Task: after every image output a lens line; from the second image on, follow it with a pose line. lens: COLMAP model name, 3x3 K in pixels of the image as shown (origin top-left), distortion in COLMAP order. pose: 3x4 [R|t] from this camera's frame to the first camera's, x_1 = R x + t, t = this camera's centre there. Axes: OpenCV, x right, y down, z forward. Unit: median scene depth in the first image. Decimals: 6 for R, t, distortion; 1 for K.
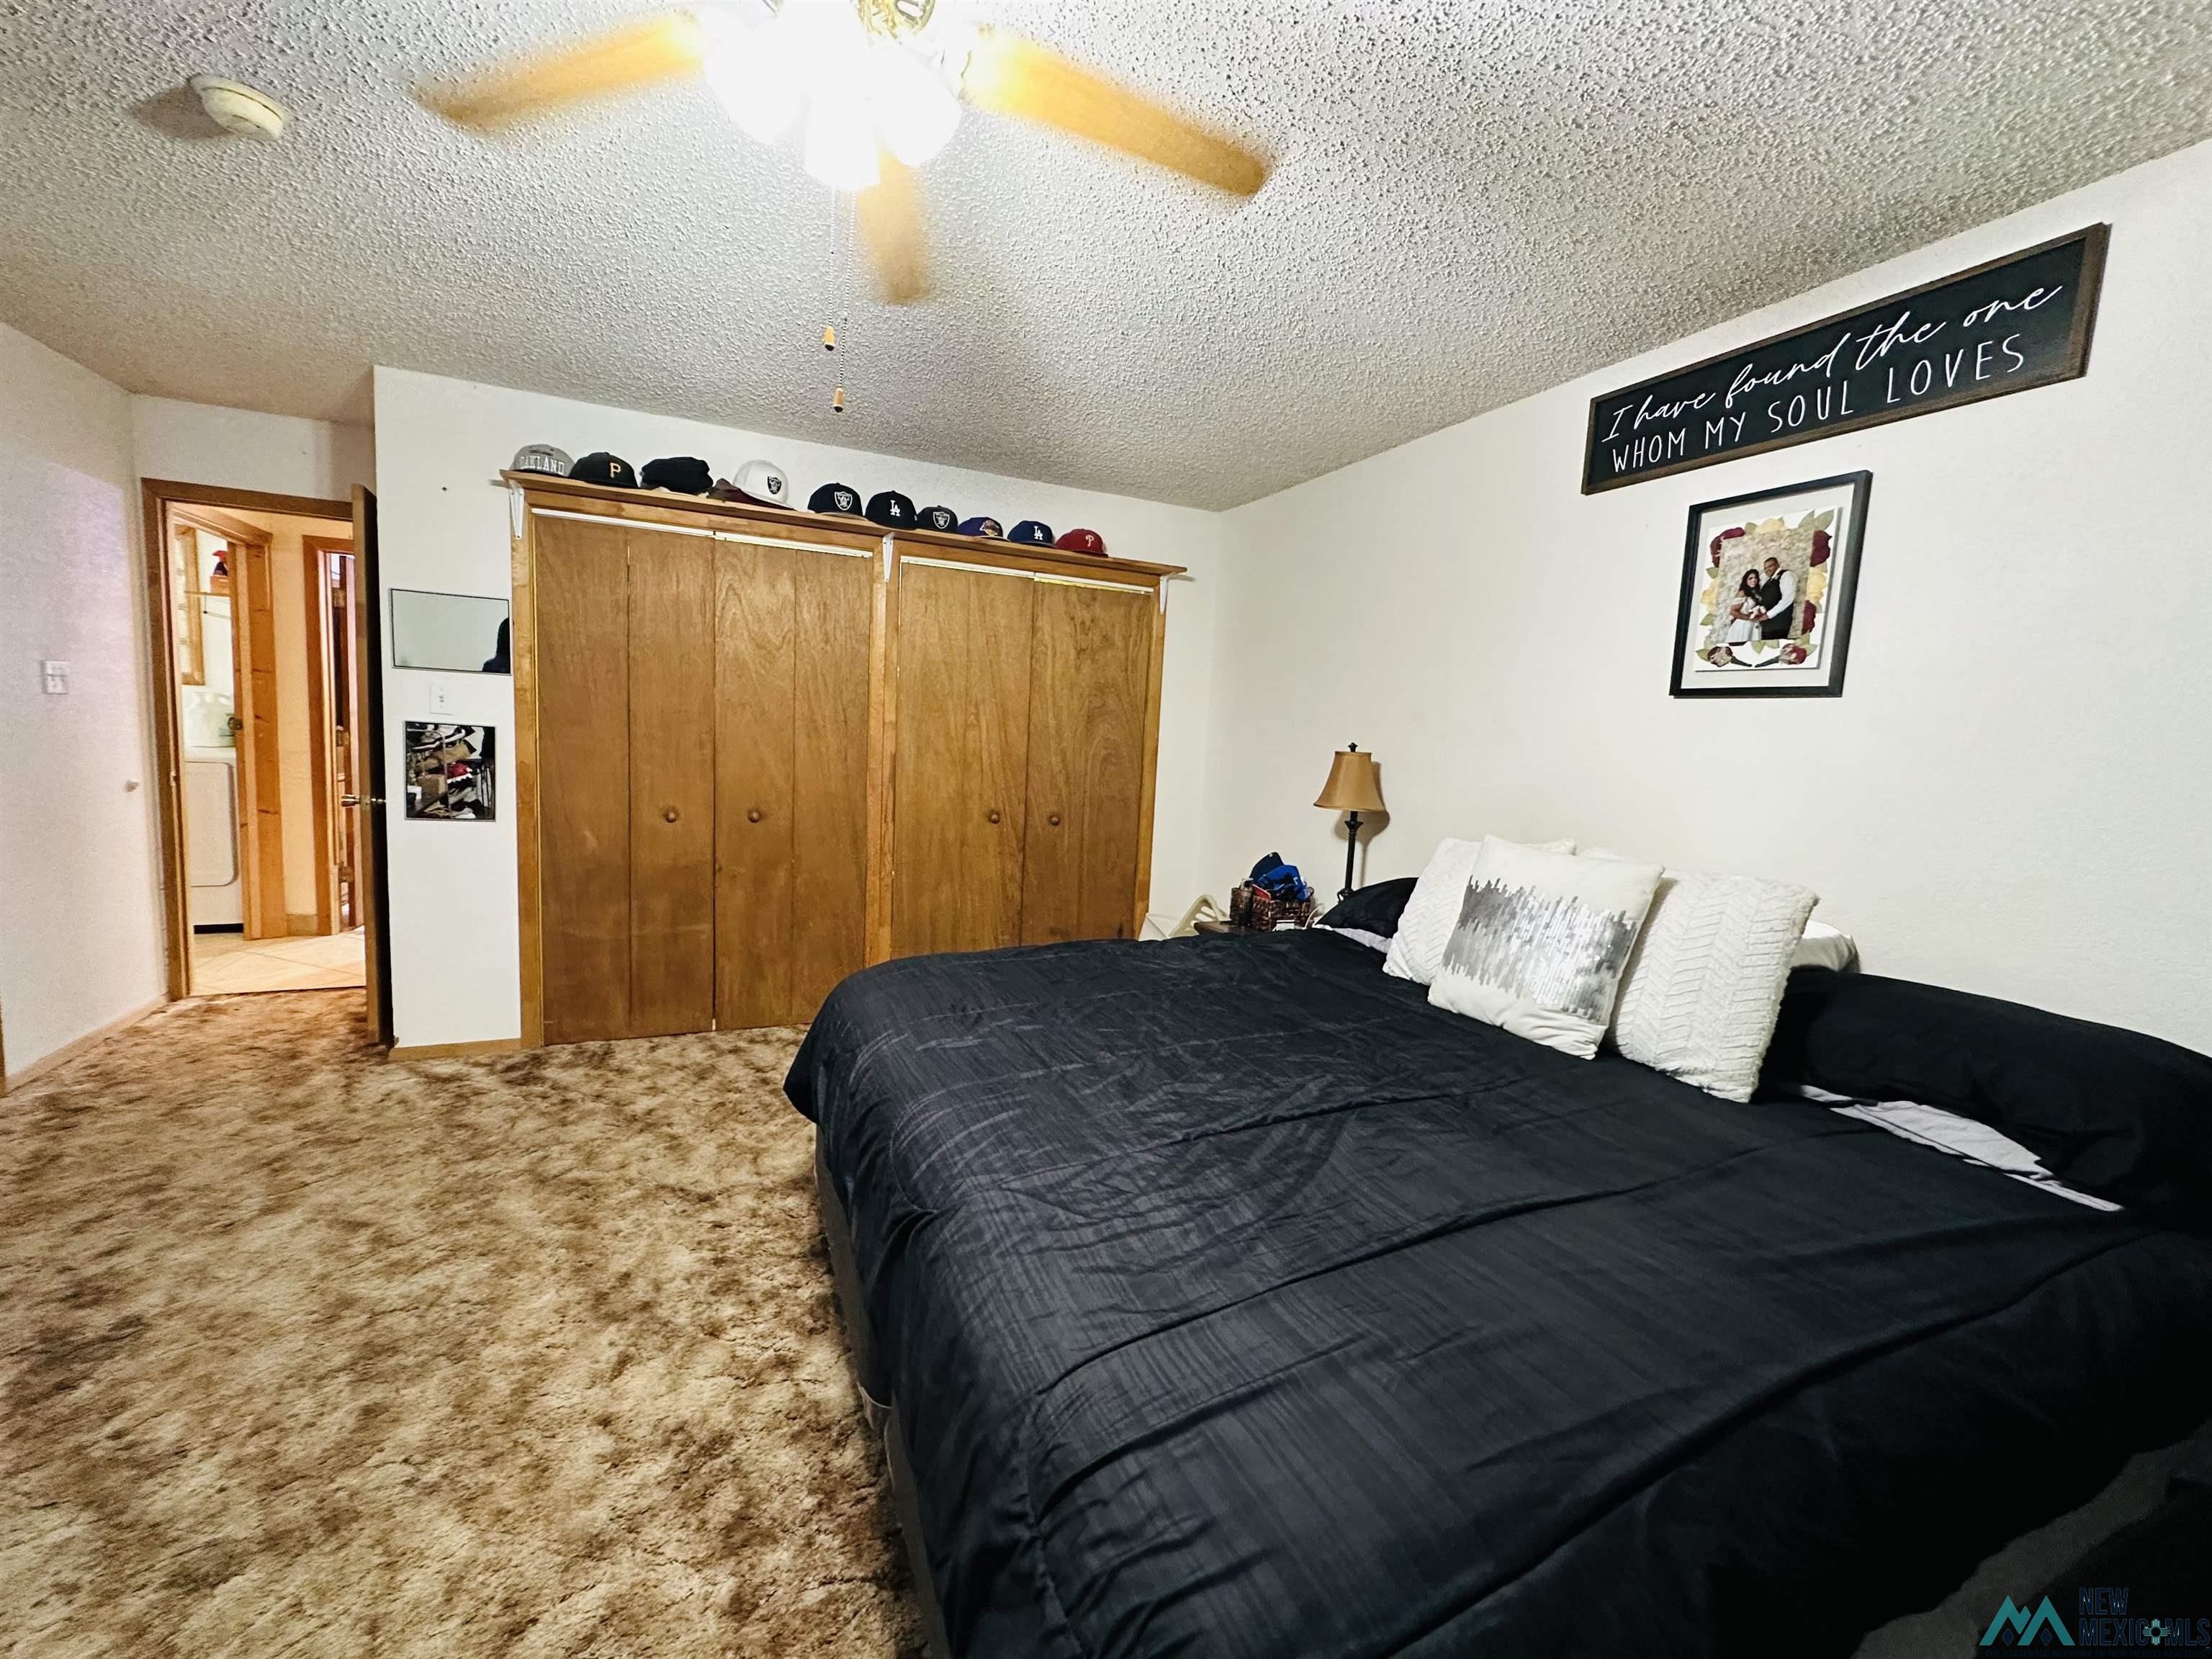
lens RADIAL K [[884.9, 0, 1109.4], [0, 884.9, 823.3], [0, 0, 1]] dist [-0.004619, 0.001197]
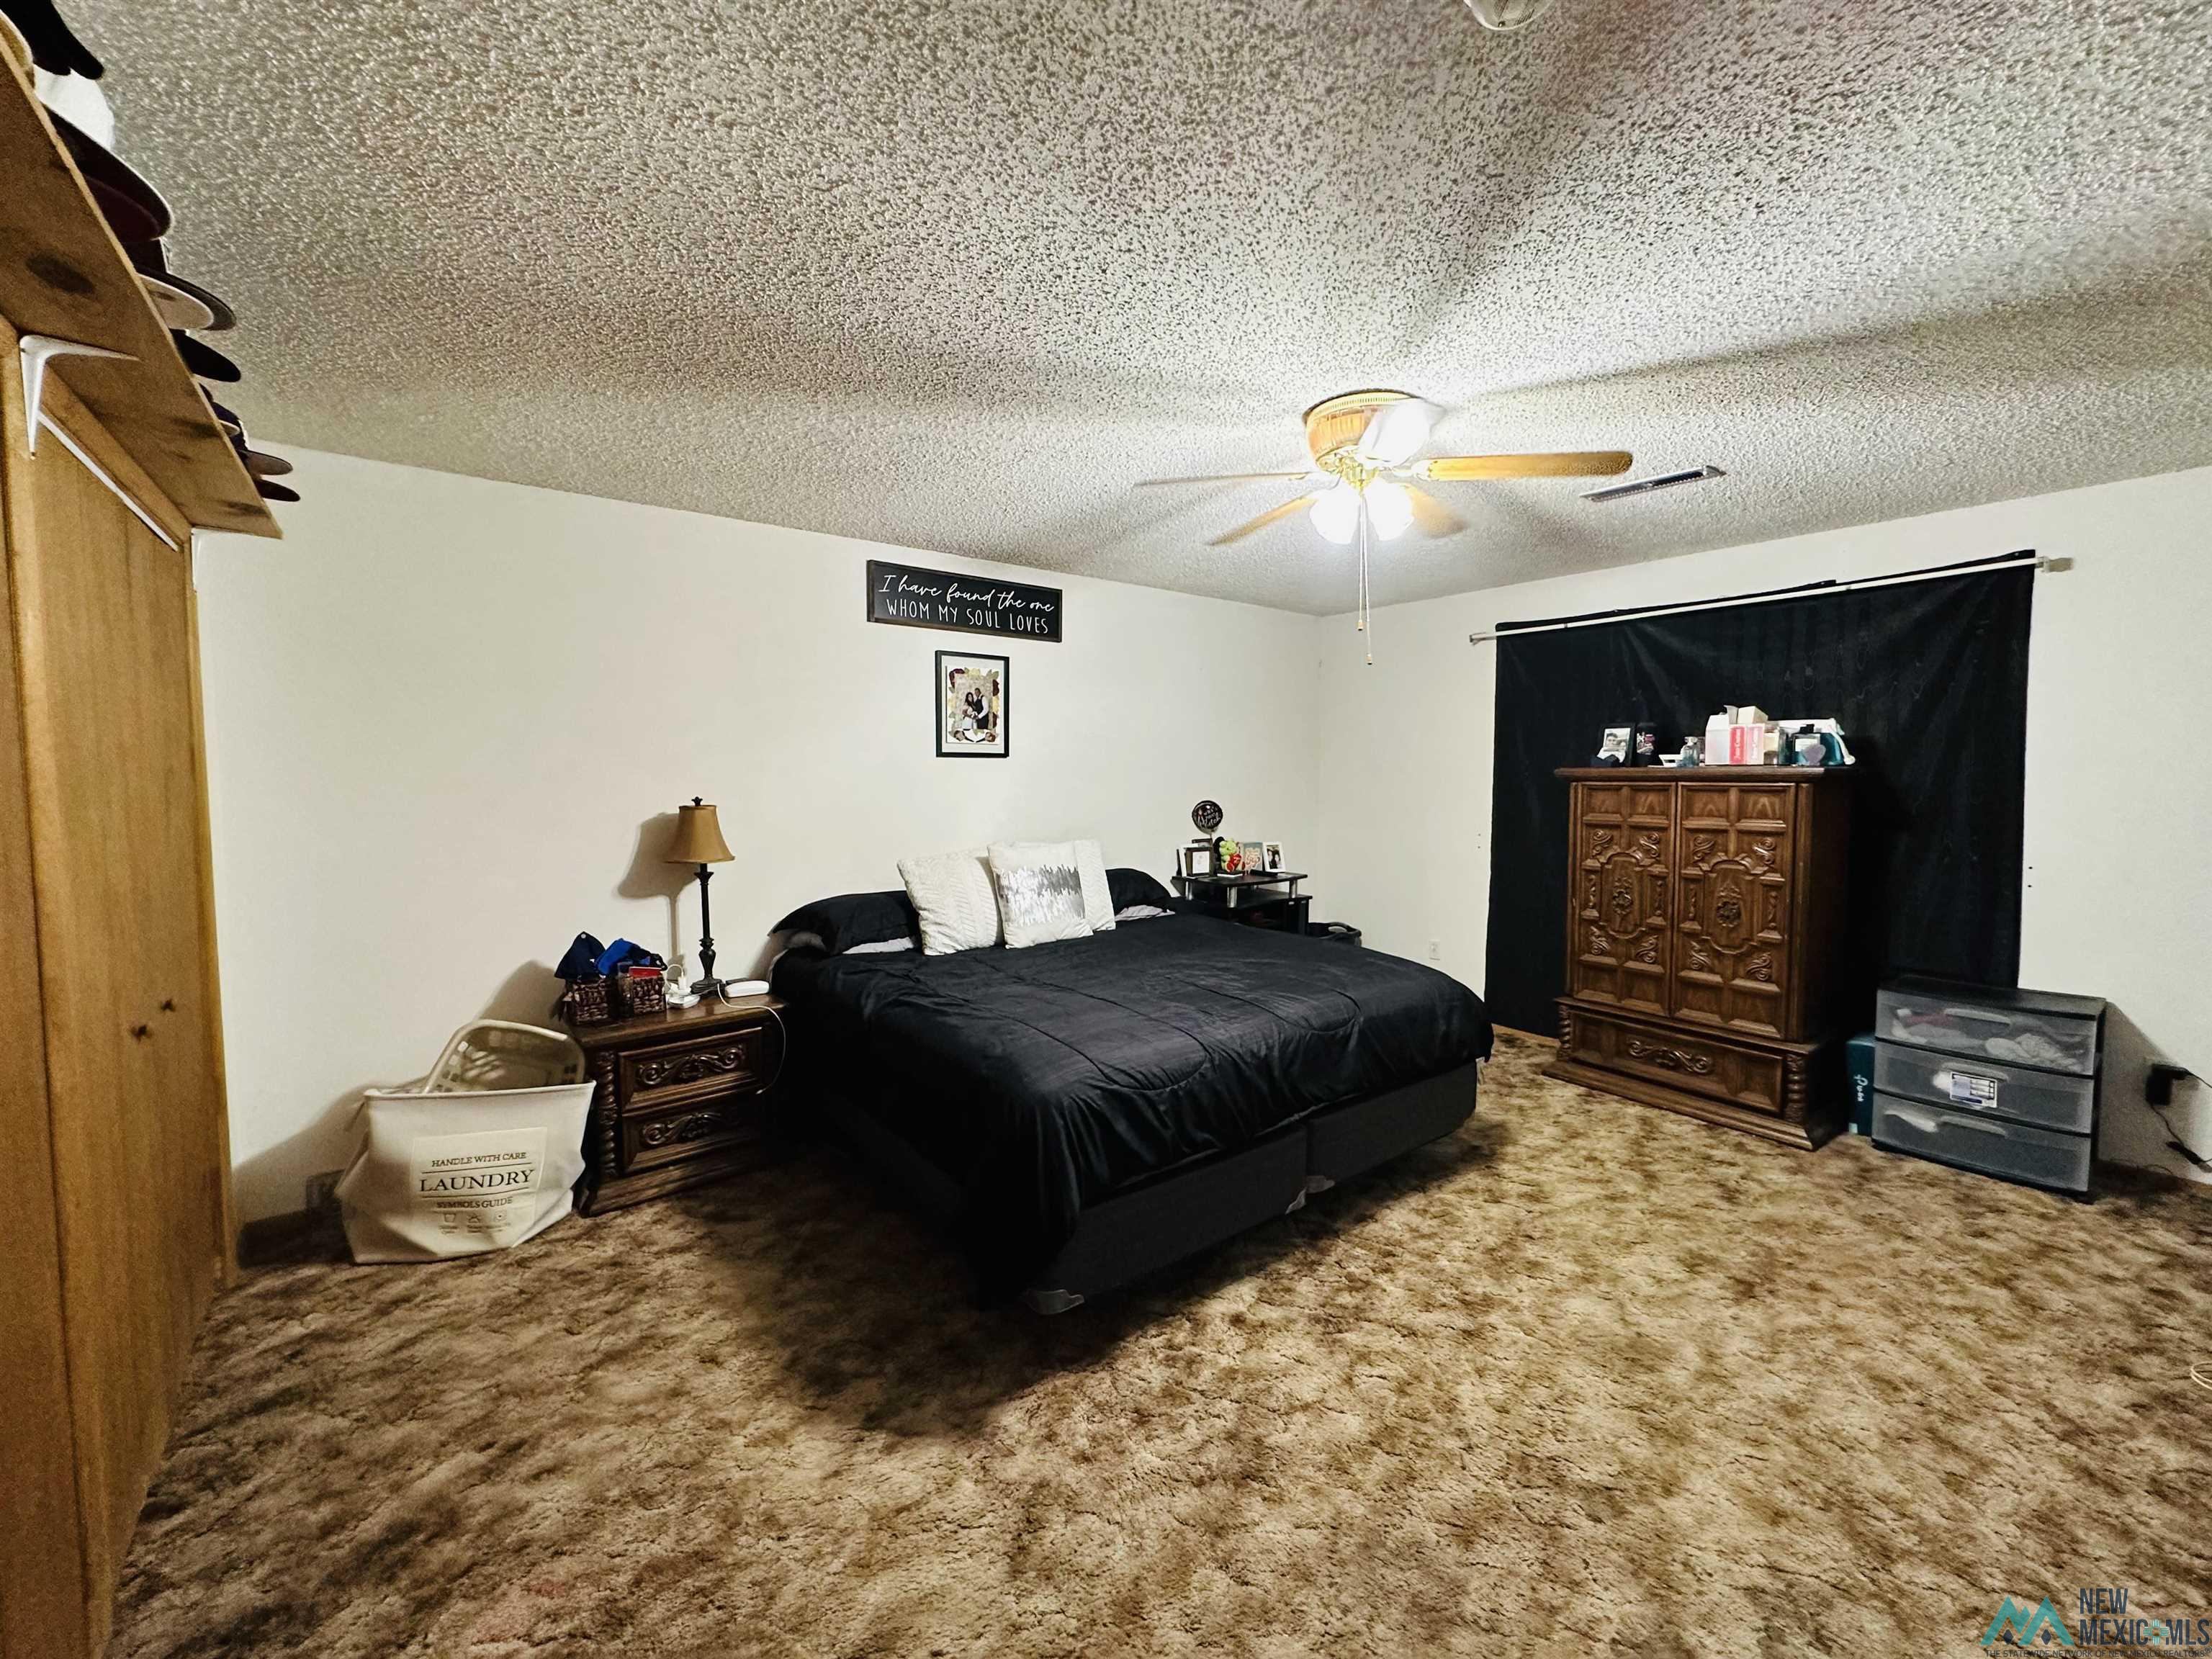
lens RADIAL K [[884.9, 0, 1108.3], [0, 884.9, 825.1], [0, 0, 1]] dist [-0.004619, 0.001197]
pose [[-0.237339, -0.109186, 0.965271, -1.288613], [0.093362, 0.986500, 0.134543, -0.238746], [-0.966930, 0.122052, -0.223941, 1.209254]]
